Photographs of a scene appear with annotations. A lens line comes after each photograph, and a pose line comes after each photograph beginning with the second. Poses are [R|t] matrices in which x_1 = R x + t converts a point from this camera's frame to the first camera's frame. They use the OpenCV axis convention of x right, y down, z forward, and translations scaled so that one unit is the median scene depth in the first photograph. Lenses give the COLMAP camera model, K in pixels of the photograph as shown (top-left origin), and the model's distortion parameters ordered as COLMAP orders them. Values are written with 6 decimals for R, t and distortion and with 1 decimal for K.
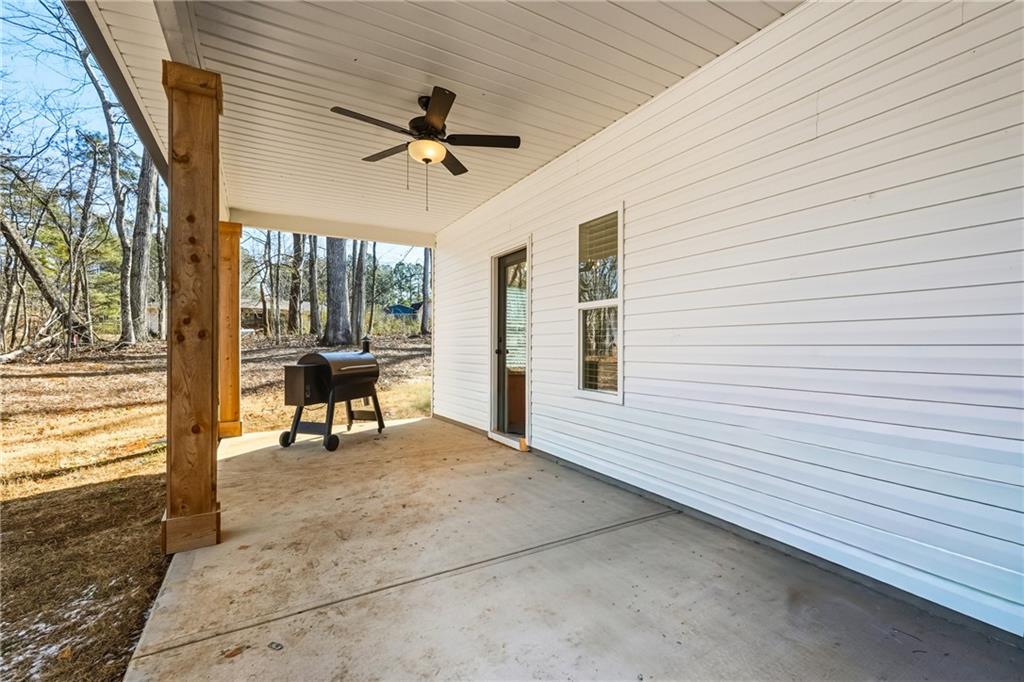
lens RADIAL K [[453.6, 0, 513.2], [0, 453.6, 343.1], [0, 0, 1]] dist [0.001225, 0.000131]
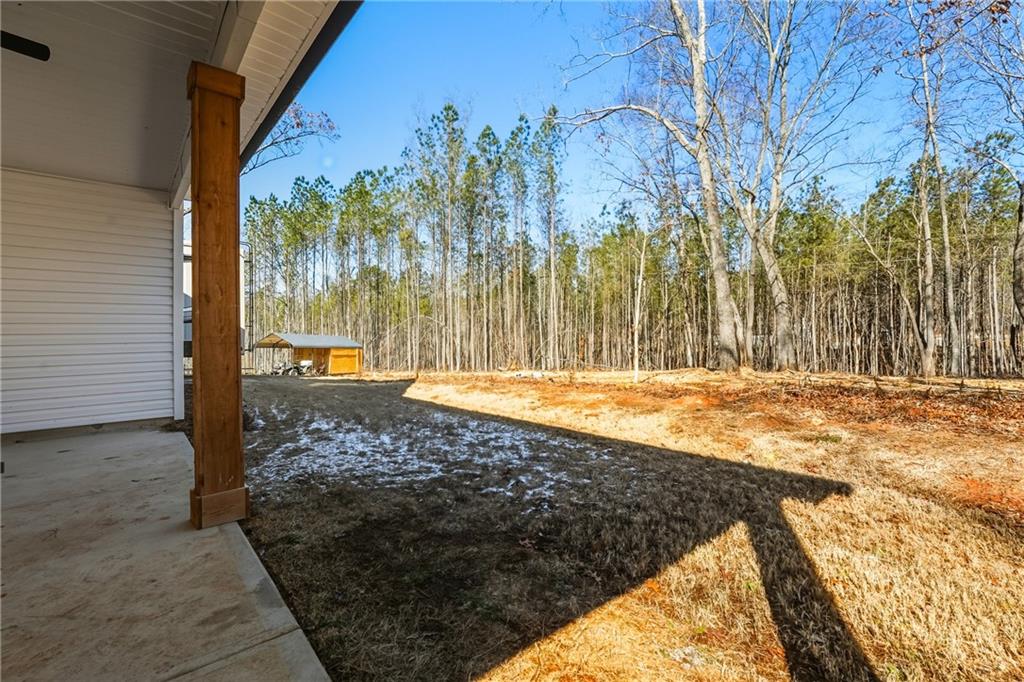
lens RADIAL K [[453.6, 0, 512.6], [0, 453.6, 337.4], [0, 0, 1]] dist [0.001225, 0.000131]
pose [[-0.981823, 0.008047, -0.189628, -1.060144], [0.010092, 0.999901, -0.009825, 0.031686], [0.189530, -0.011560, -0.981807, 1.956853]]
